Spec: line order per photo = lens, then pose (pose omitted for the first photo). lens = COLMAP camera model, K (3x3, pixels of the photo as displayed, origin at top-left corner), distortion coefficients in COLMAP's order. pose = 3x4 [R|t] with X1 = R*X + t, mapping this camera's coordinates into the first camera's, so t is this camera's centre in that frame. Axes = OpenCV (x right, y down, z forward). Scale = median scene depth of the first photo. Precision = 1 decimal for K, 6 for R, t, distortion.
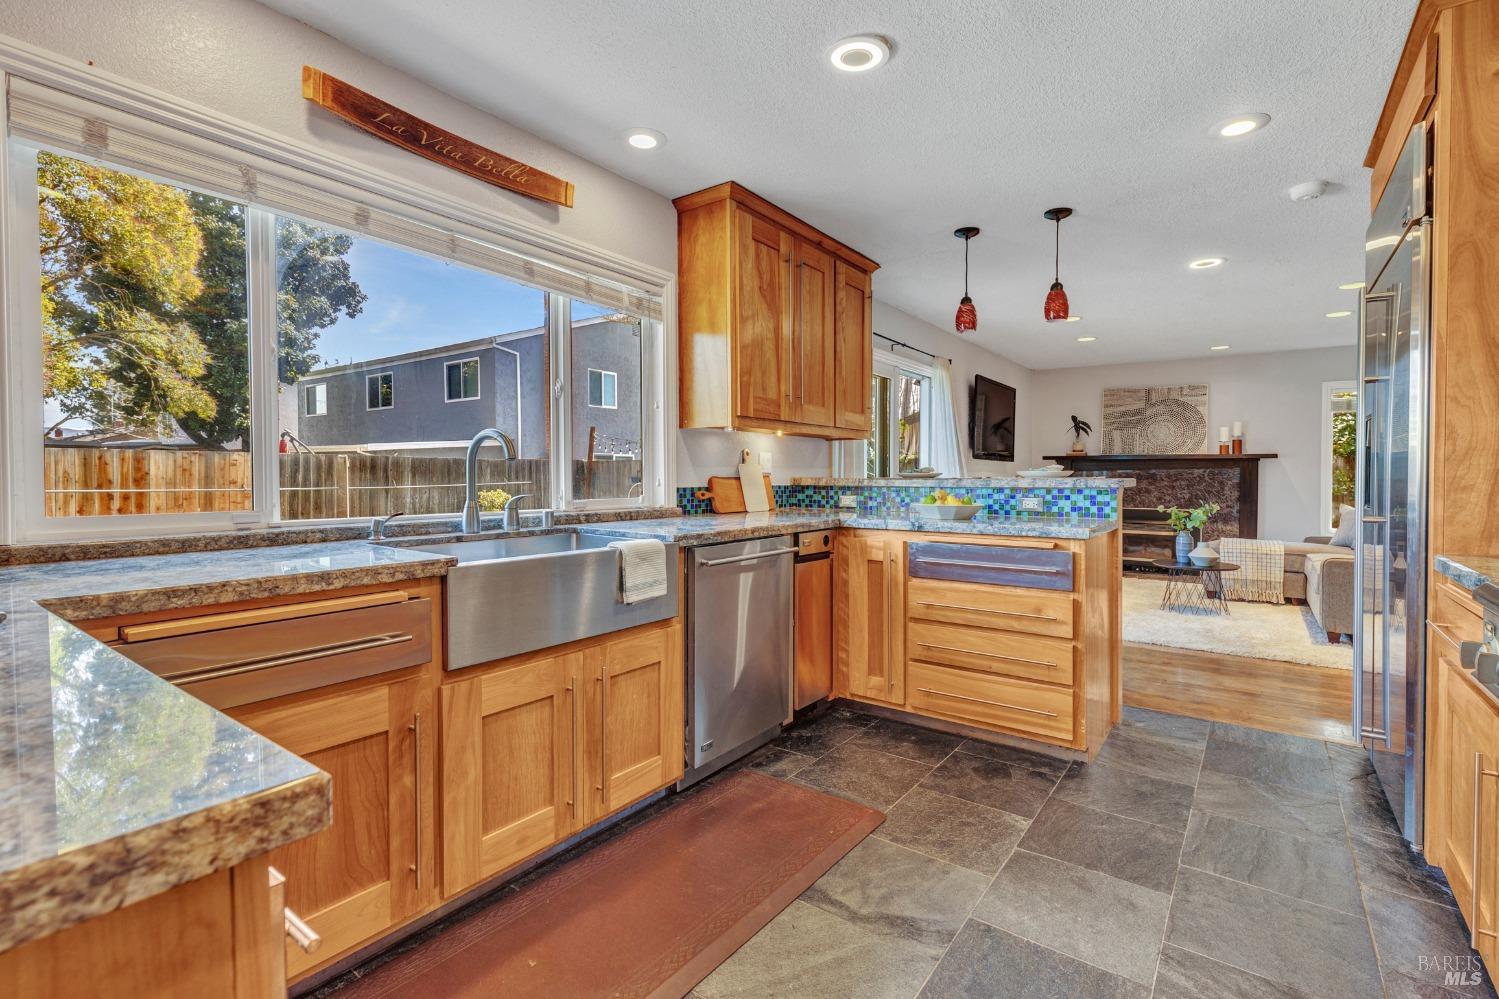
lens RADIAL K [[686.9, 0, 746.0], [0, 686.9, 490.7], [0, 0, 1]] dist [0.007108, -0.000436]
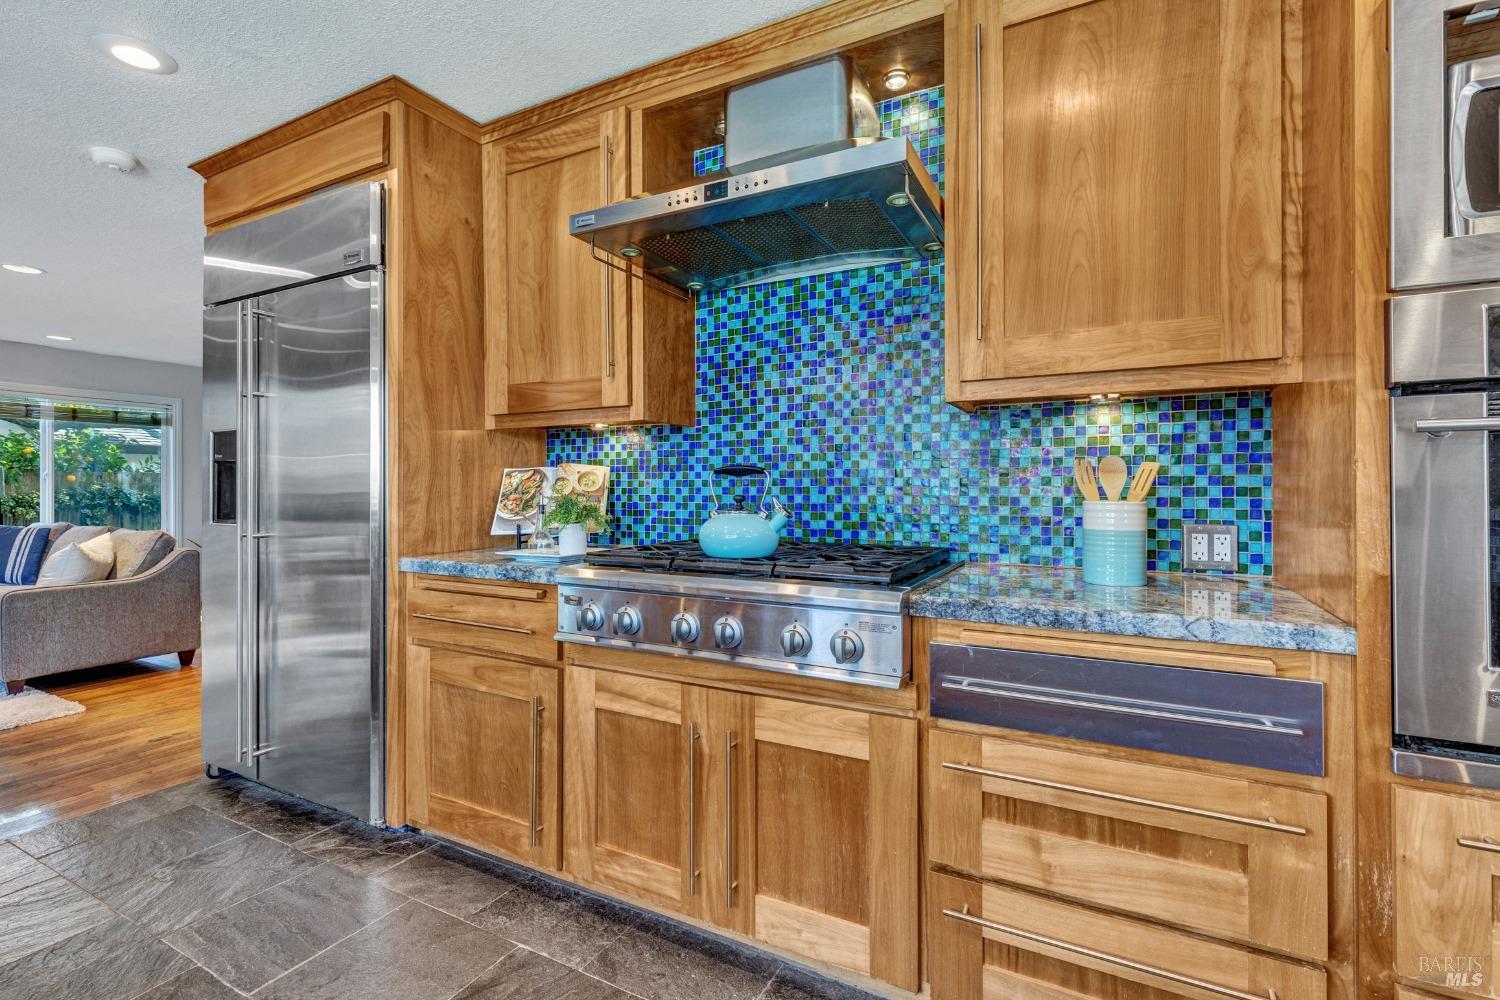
lens RADIAL K [[687.3, 0, 752.5], [0, 687.3, 492.3], [0, 0, 1]] dist [0.007108, -0.000436]
pose [[-0.145984, -0.002260, 0.989284, -0.169708], [0.027449, 0.999603, 0.006334, -0.006801], [-0.988906, 0.028080, -0.145864, 0.400349]]
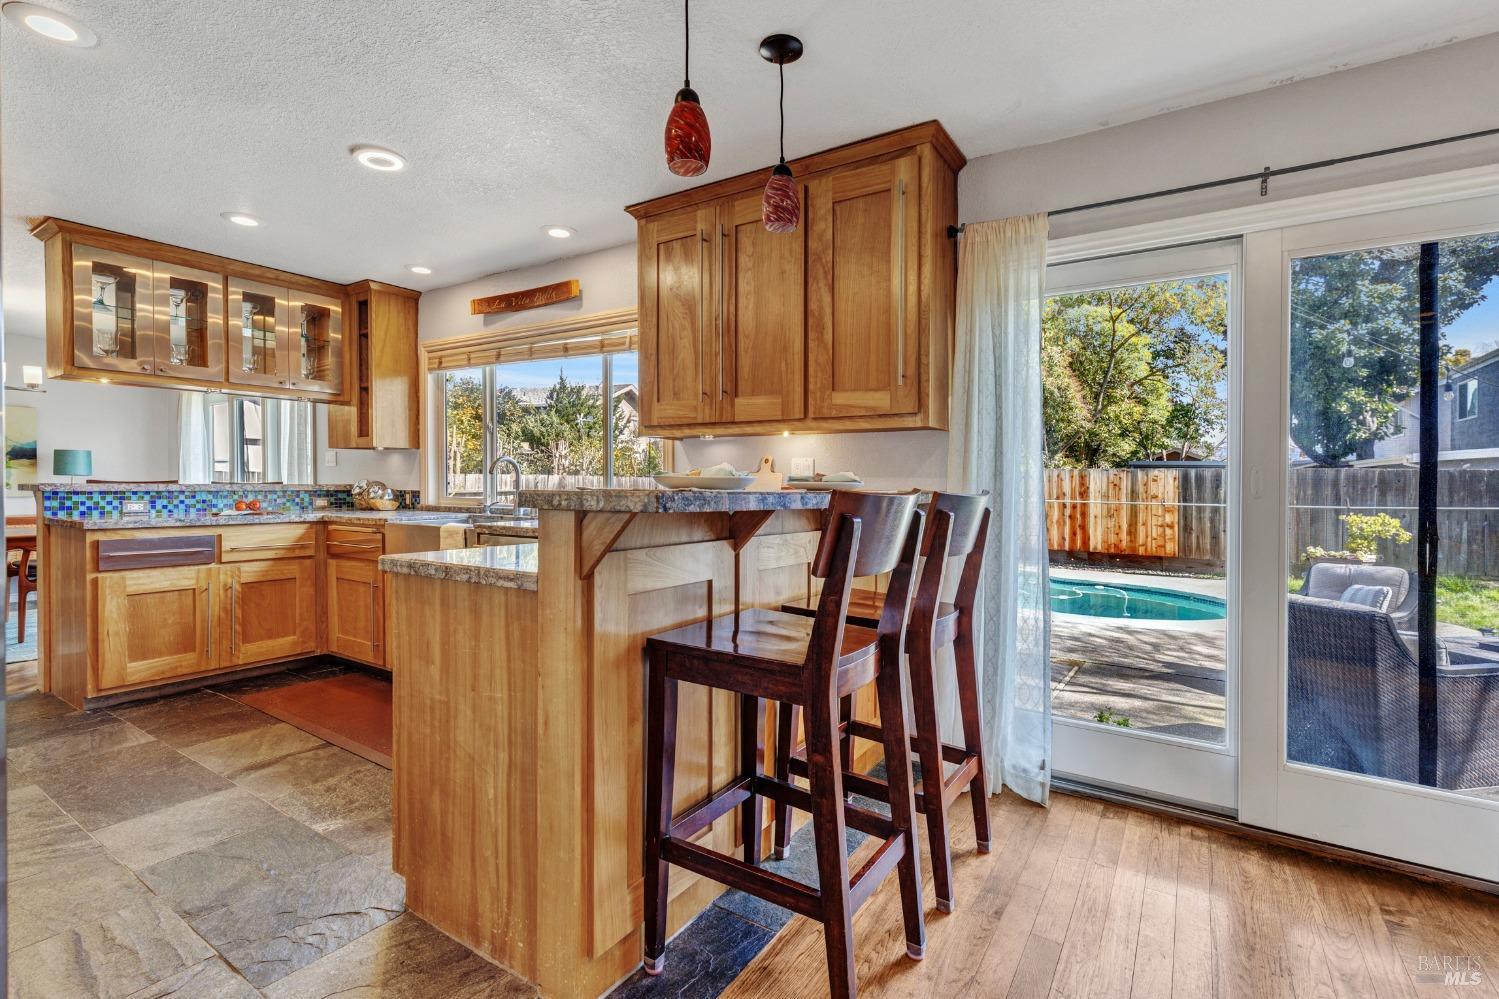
lens RADIAL K [[686.9, 0, 767.2], [0, 686.9, 504.7], [0, 0, 1]] dist [0.007108, -0.000436]
pose [[0.068100, 0.030256, -0.997220, 1.175096], [-0.035617, 0.998977, 0.027877, -0.033549], [0.997043, 0.033619, 0.069108, 1.277141]]
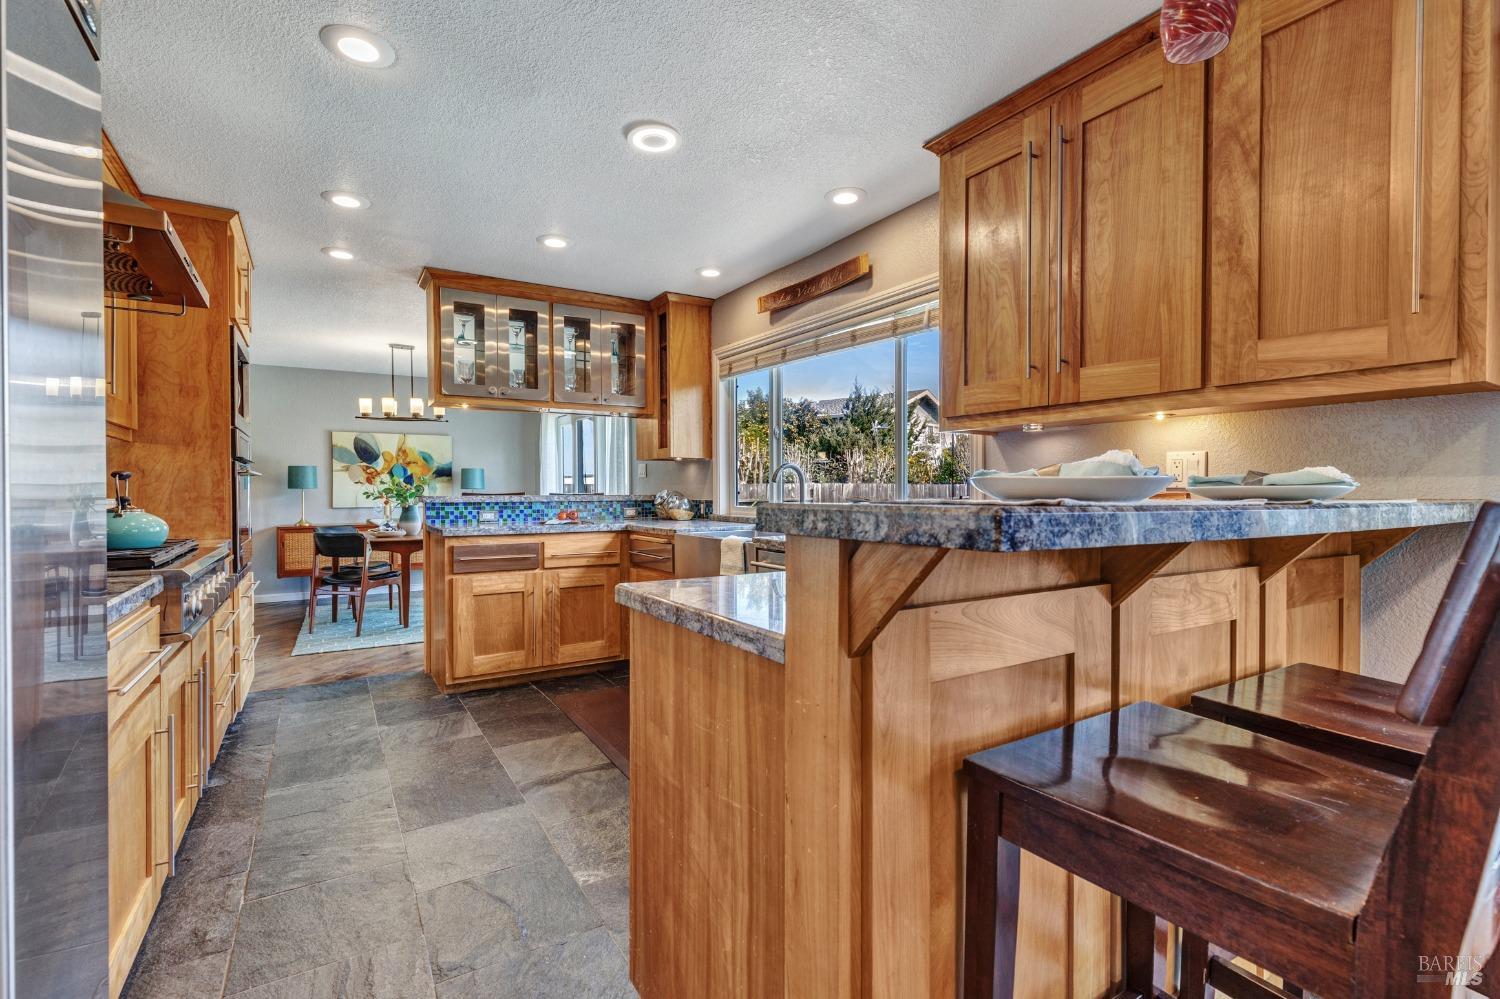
lens RADIAL K [[687.3, 0, 754.9], [0, 687.3, 513.0], [0, 0, 1]] dist [0.007108, -0.000436]
pose [[-0.362346, 0.030525, -0.931544, 0.939550], [-0.023419, 0.998850, 0.041840, -0.032525], [0.931749, 0.036976, -0.361214, 1.241775]]
